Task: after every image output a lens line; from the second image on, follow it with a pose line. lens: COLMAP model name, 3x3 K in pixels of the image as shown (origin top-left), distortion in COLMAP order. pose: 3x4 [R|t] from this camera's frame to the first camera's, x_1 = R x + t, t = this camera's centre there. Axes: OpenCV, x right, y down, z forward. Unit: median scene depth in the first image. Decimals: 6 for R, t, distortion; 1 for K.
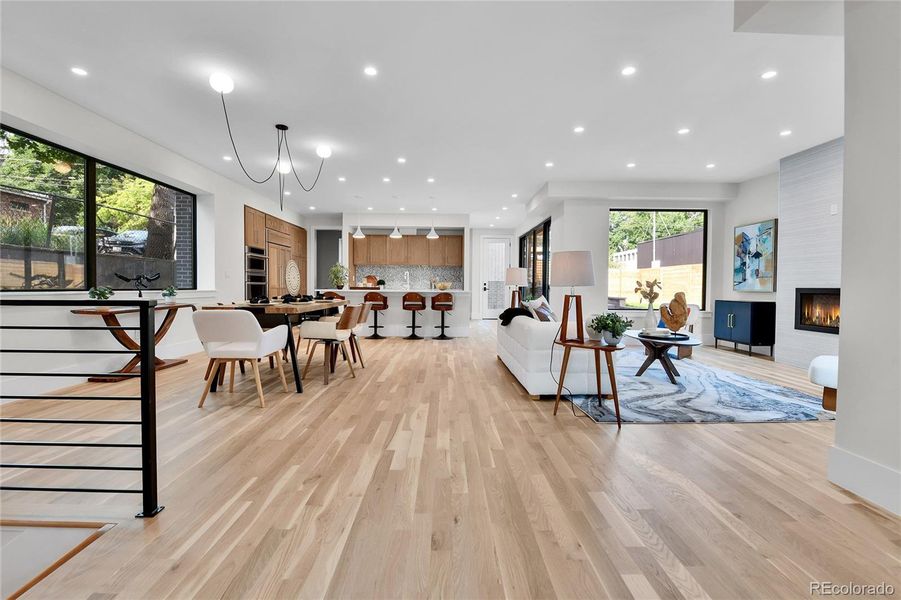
lens RADIAL K [[390.6, 0, 450.7], [0, 390.6, 294.9], [0, 0, 1]] dist [-0.002199, -0.010489]
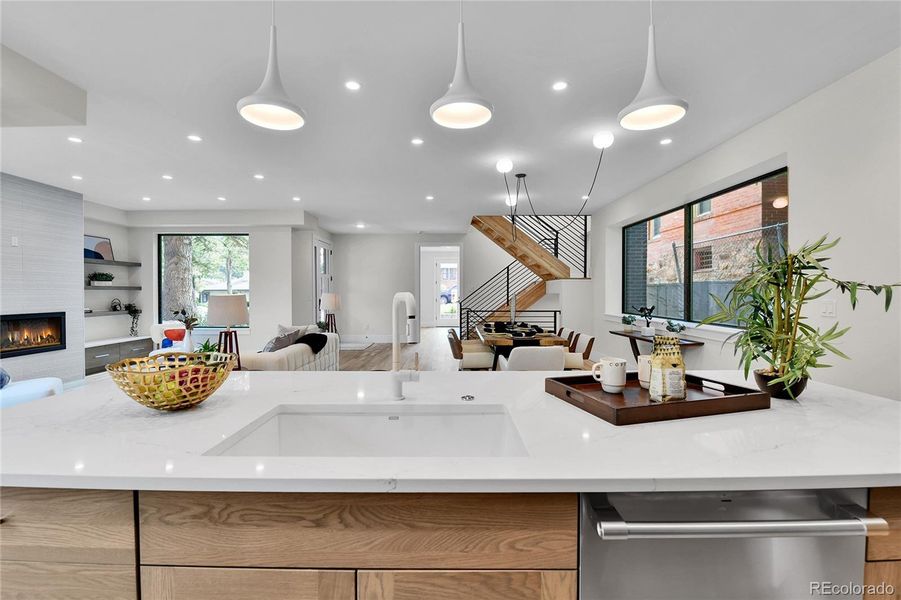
lens RADIAL K [[398.2, 0, 439.3], [0, 398.2, 293.0], [0, 0, 1]] dist [-0.011050, -0.000352]
pose [[-0.999089, -0.006580, 0.042156, -0.170511], [-0.005489, 0.999649, 0.025924, -0.080715], [-0.042312, 0.025669, -0.998775, 1.475649]]
